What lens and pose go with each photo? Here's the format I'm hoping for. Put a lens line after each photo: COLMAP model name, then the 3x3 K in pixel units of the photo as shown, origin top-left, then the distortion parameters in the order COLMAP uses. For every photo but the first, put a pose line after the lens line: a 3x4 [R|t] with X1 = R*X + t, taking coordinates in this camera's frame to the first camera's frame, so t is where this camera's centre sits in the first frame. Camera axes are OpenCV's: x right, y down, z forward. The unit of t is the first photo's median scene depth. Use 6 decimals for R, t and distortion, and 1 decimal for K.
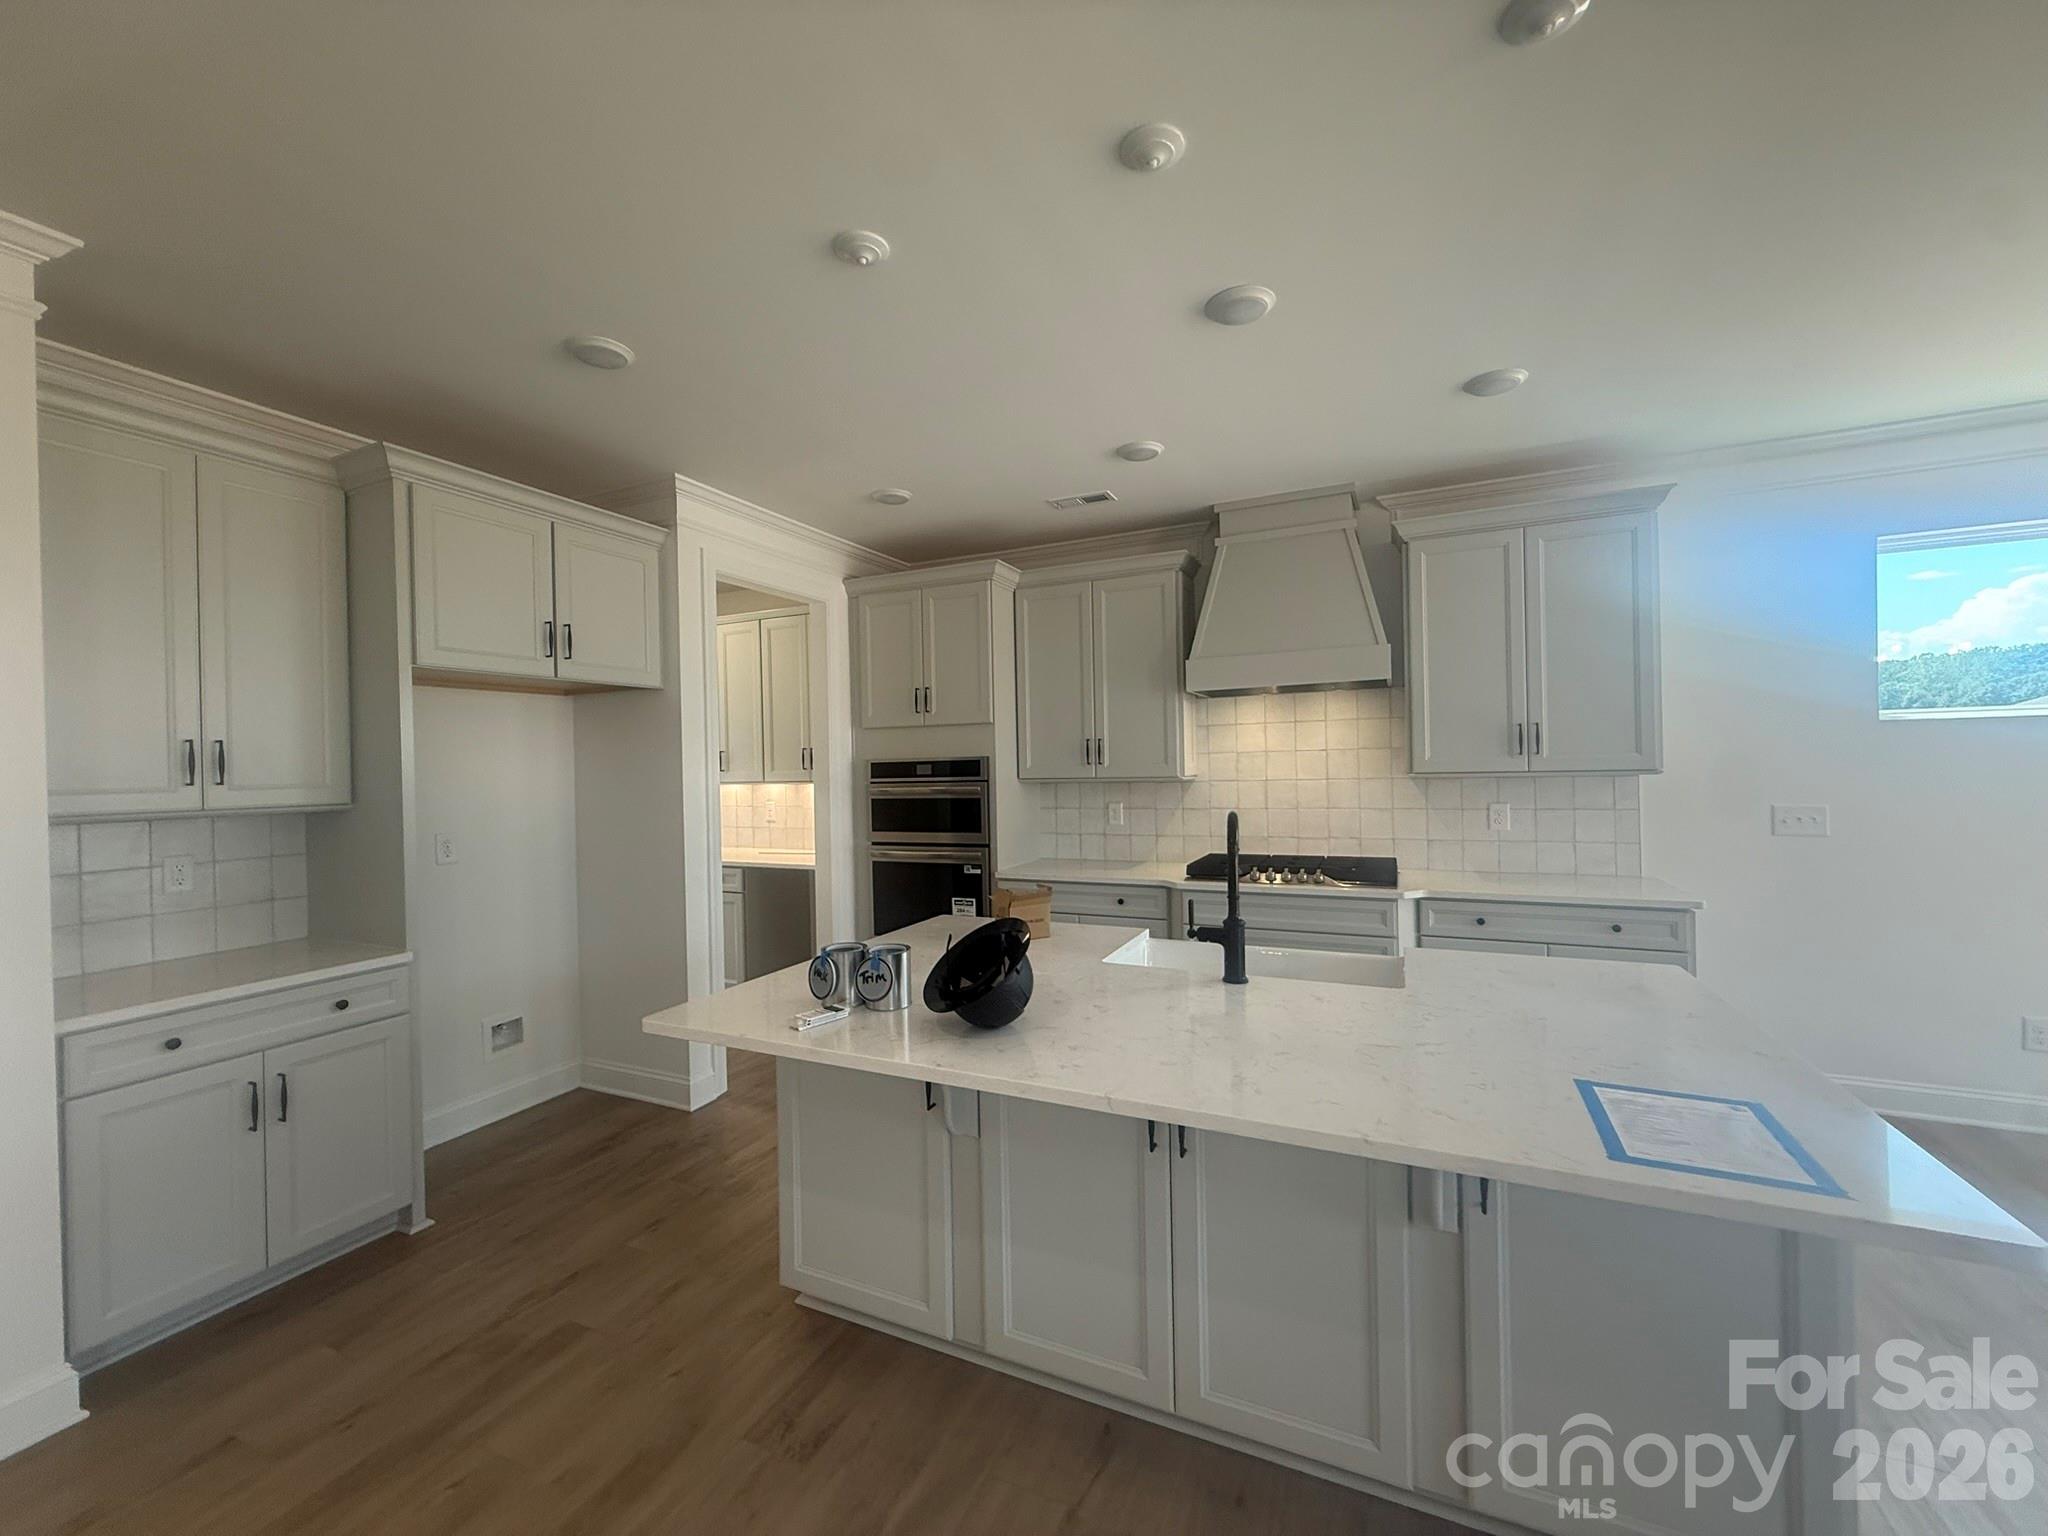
lens RADIAL K [[814.7, 0, 1028.3], [0, 814.7, 765.4], [0, 0, 1]] dist [0.000238, 0.001568]
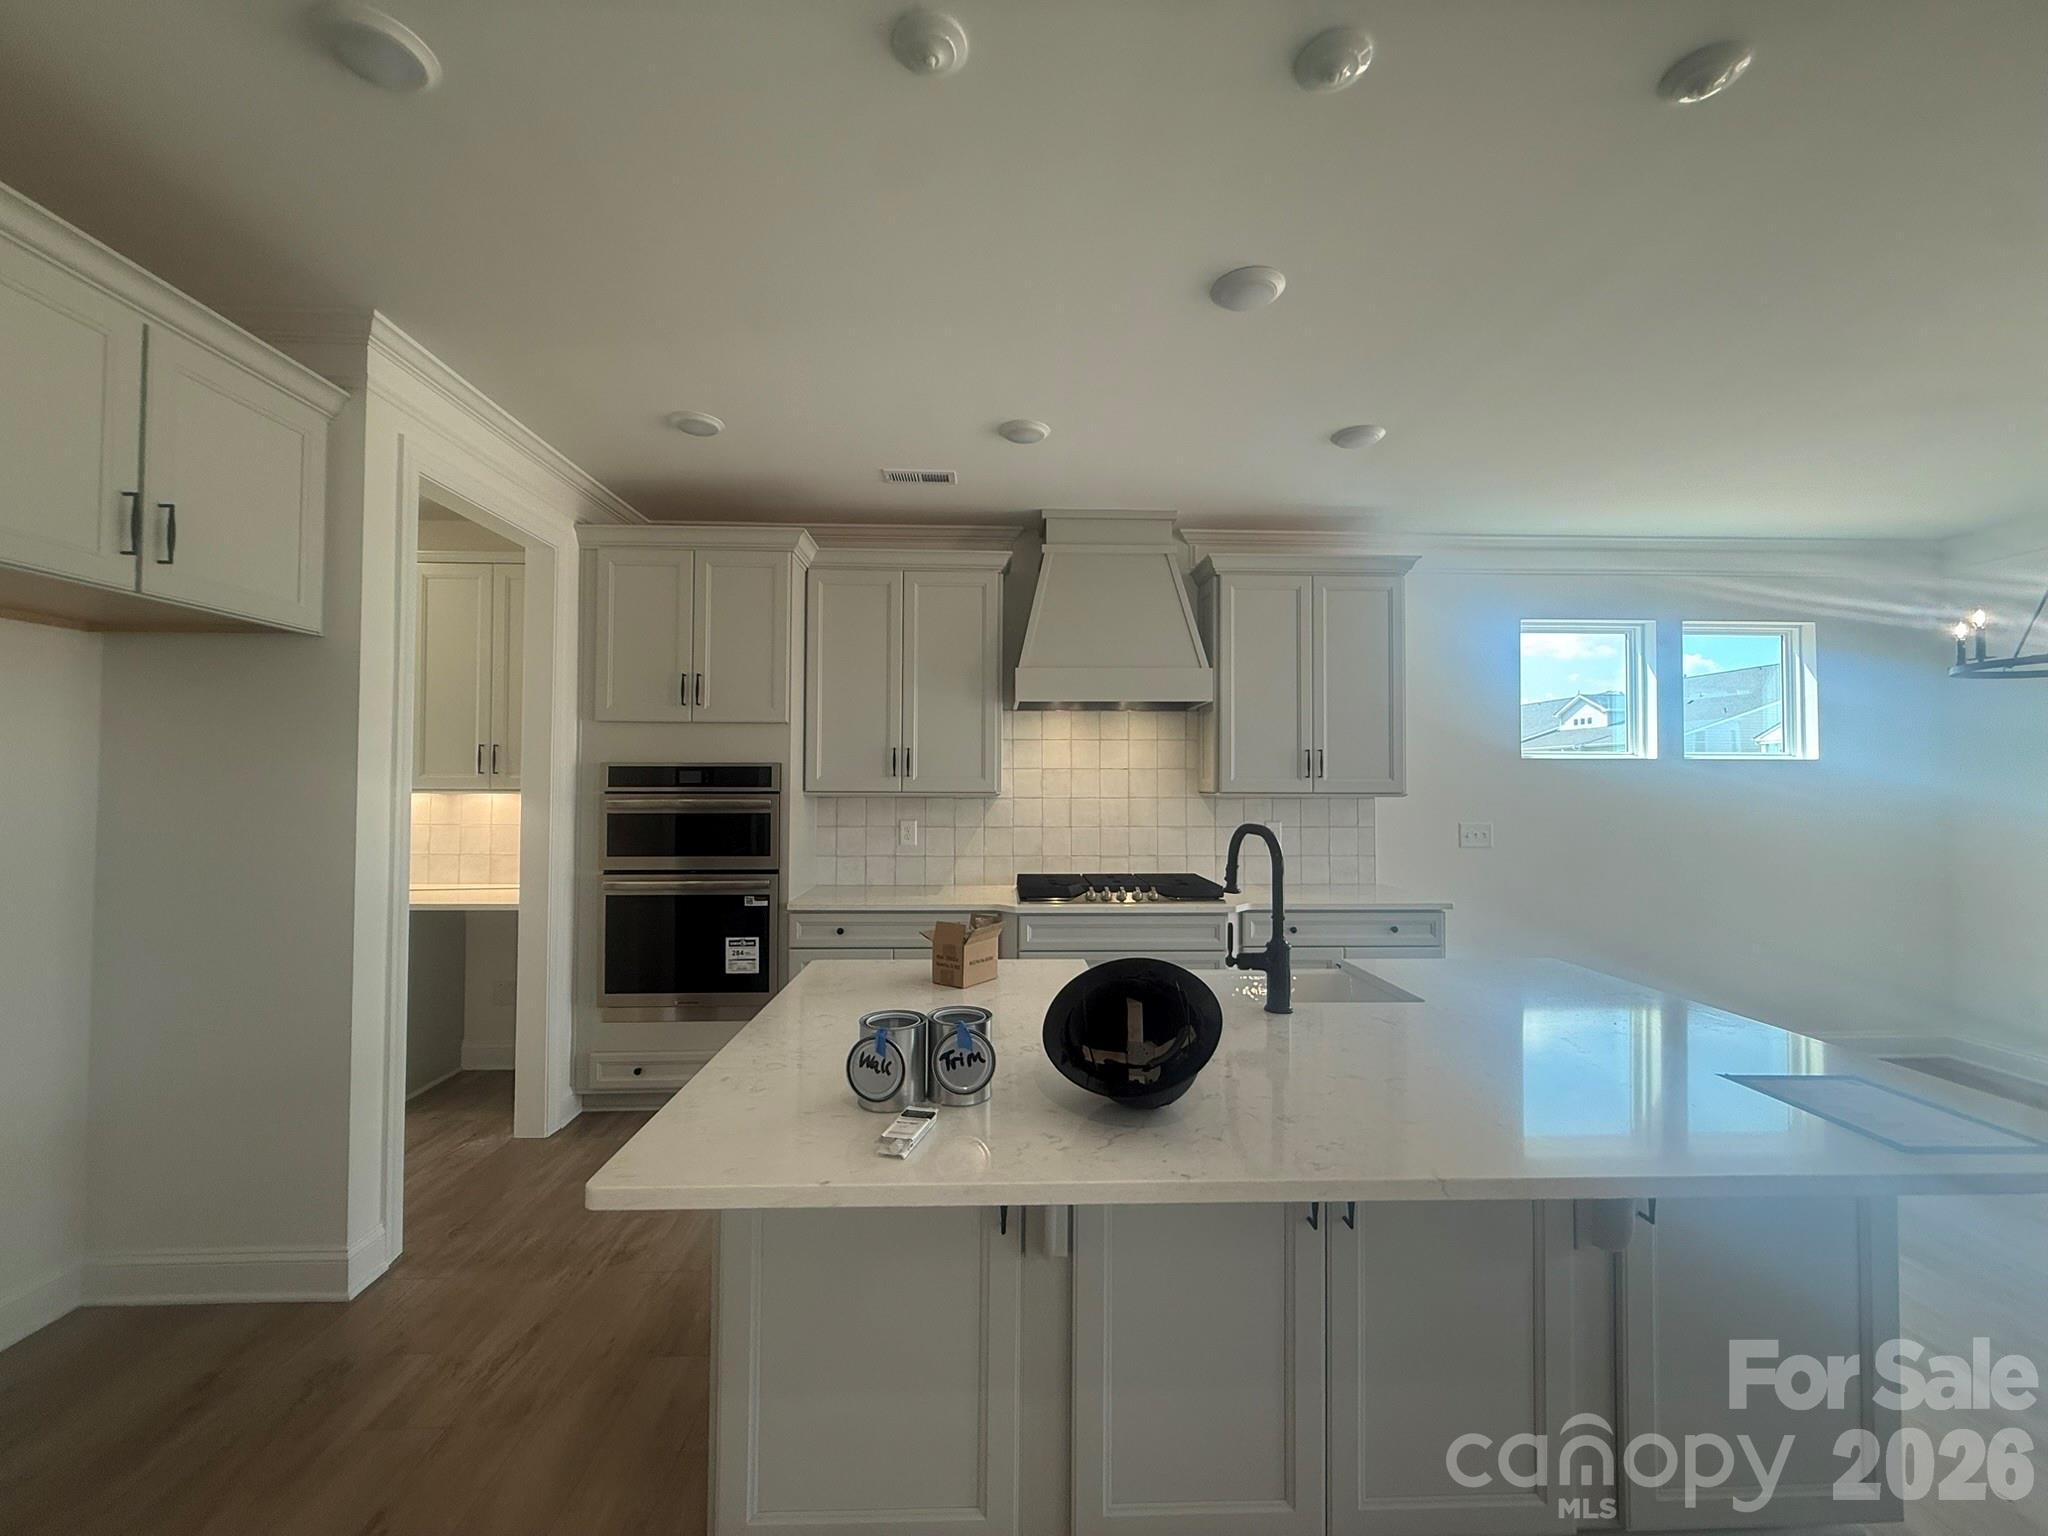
lens RADIAL K [[814.7, 0, 1030.5], [0, 814.7, 765.8], [0, 0, 1]] dist [0.000238, 0.001568]
pose [[0.891493, 0.034972, 0.451684, -0.216290], [-0.022403, 0.999199, -0.033147, 0.014766], [-0.452481, 0.019432, 0.891562, 0.162822]]
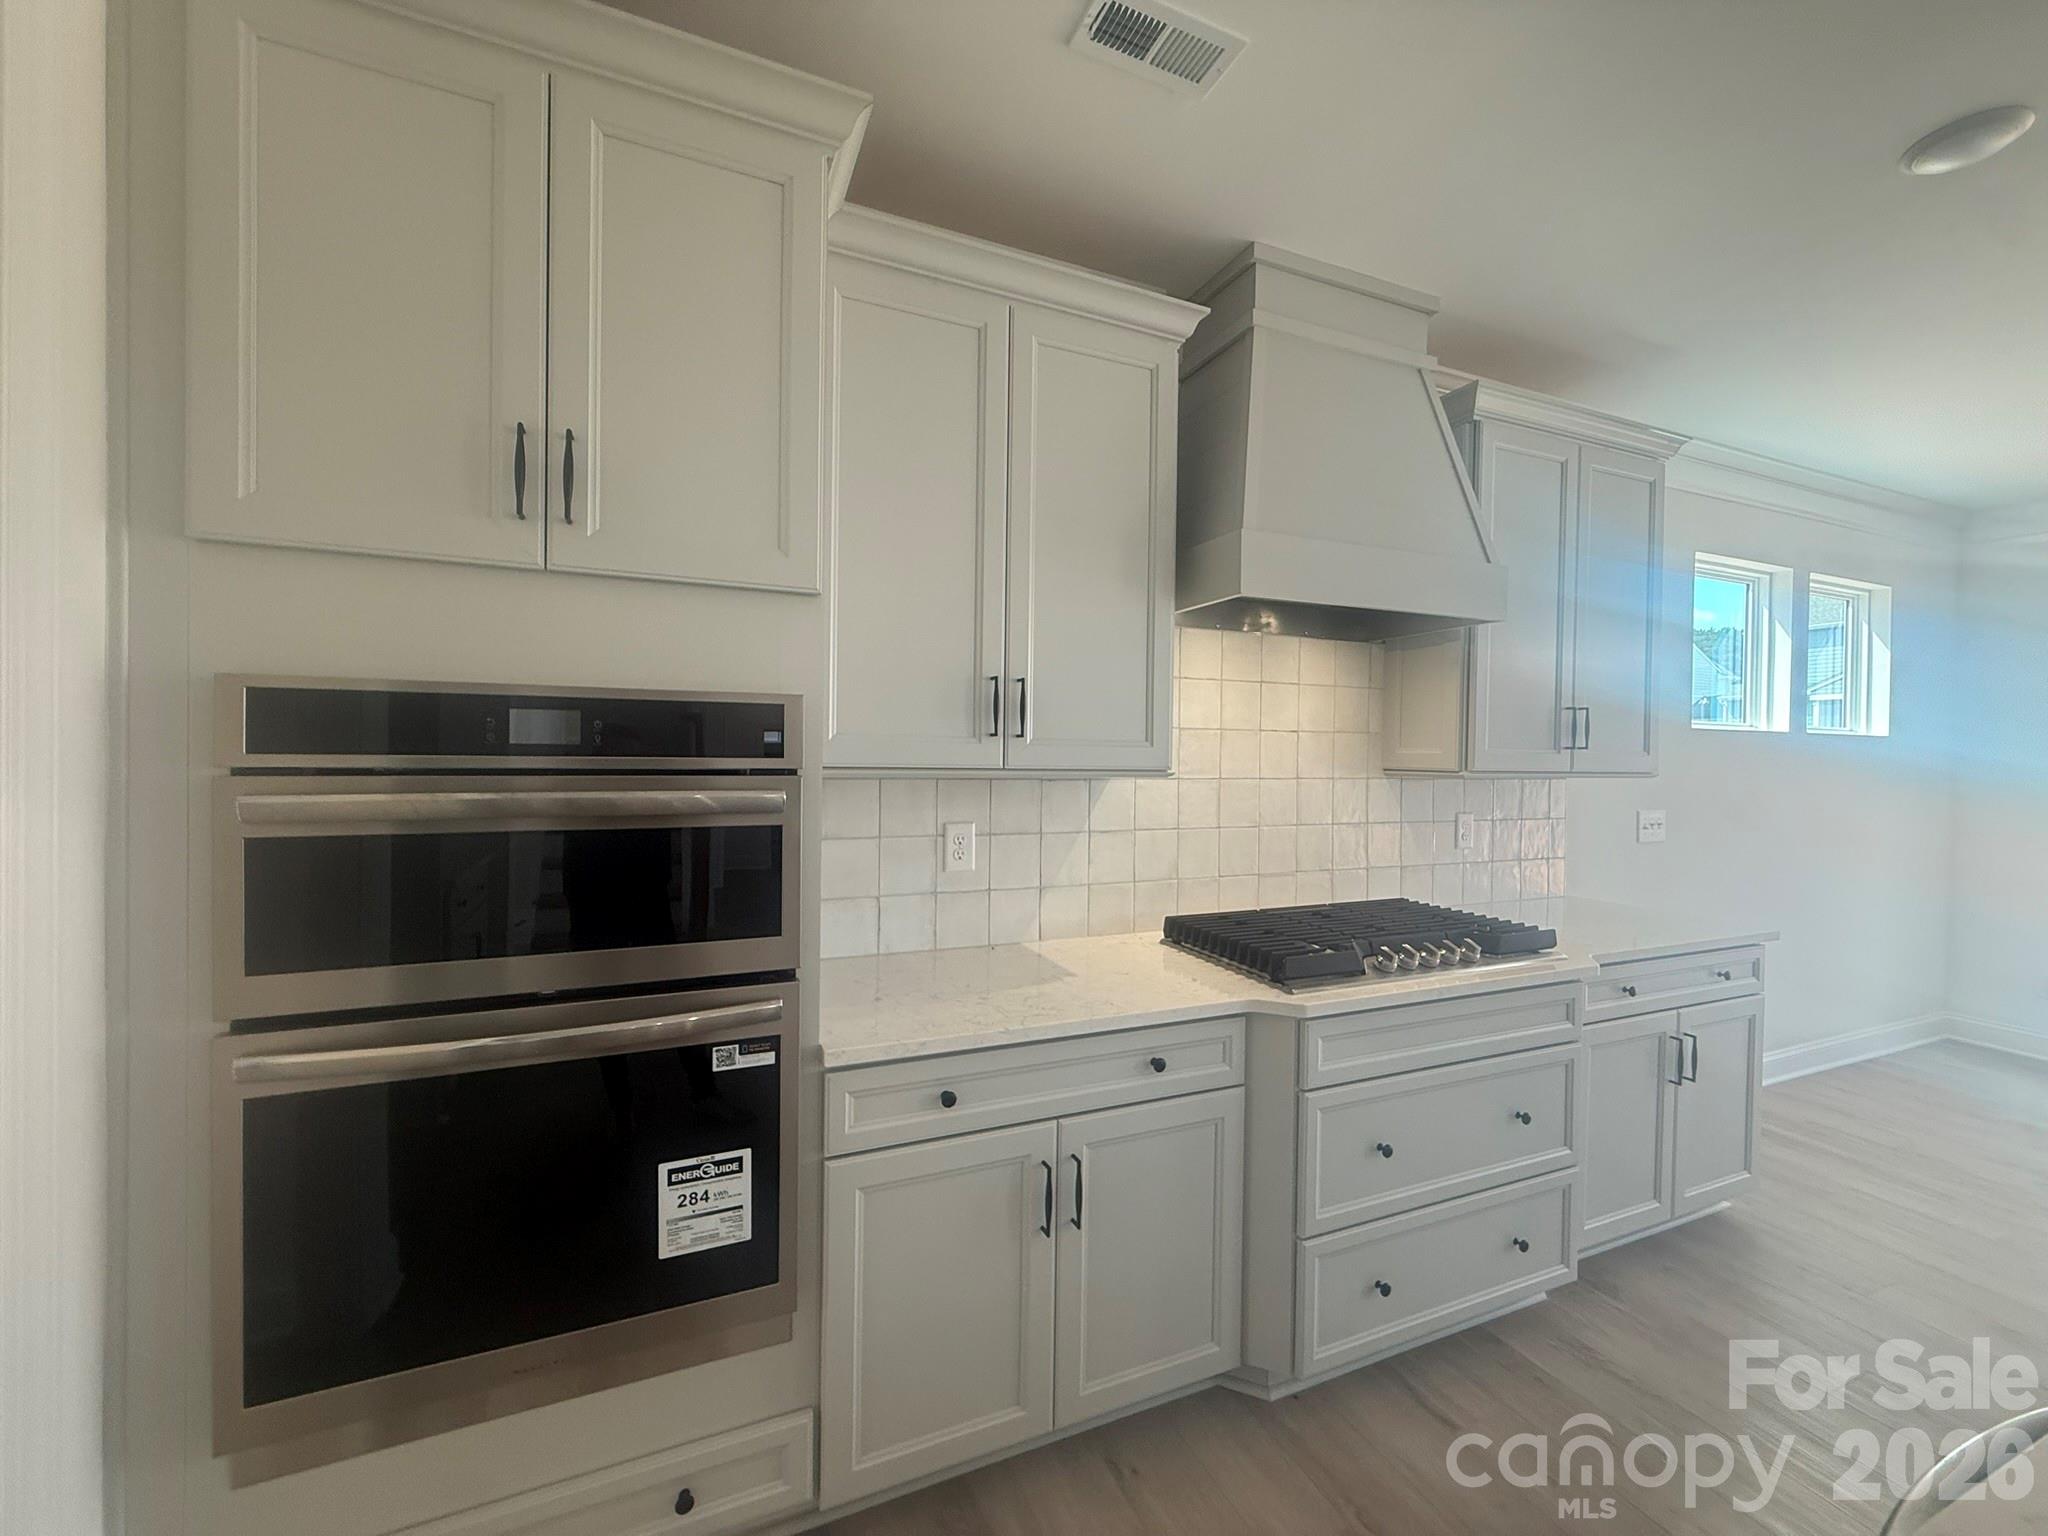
lens RADIAL K [[814.7, 0, 1031.1], [0, 814.7, 766.3], [0, 0, 1]] dist [0.000238, 0.001568]
pose [[0.678920, 0.021060, 0.733910, -0.247183], [-0.027925, 0.999606, -0.002851, 0.016635], [-0.733681, -0.018559, 0.679241, 0.782130]]
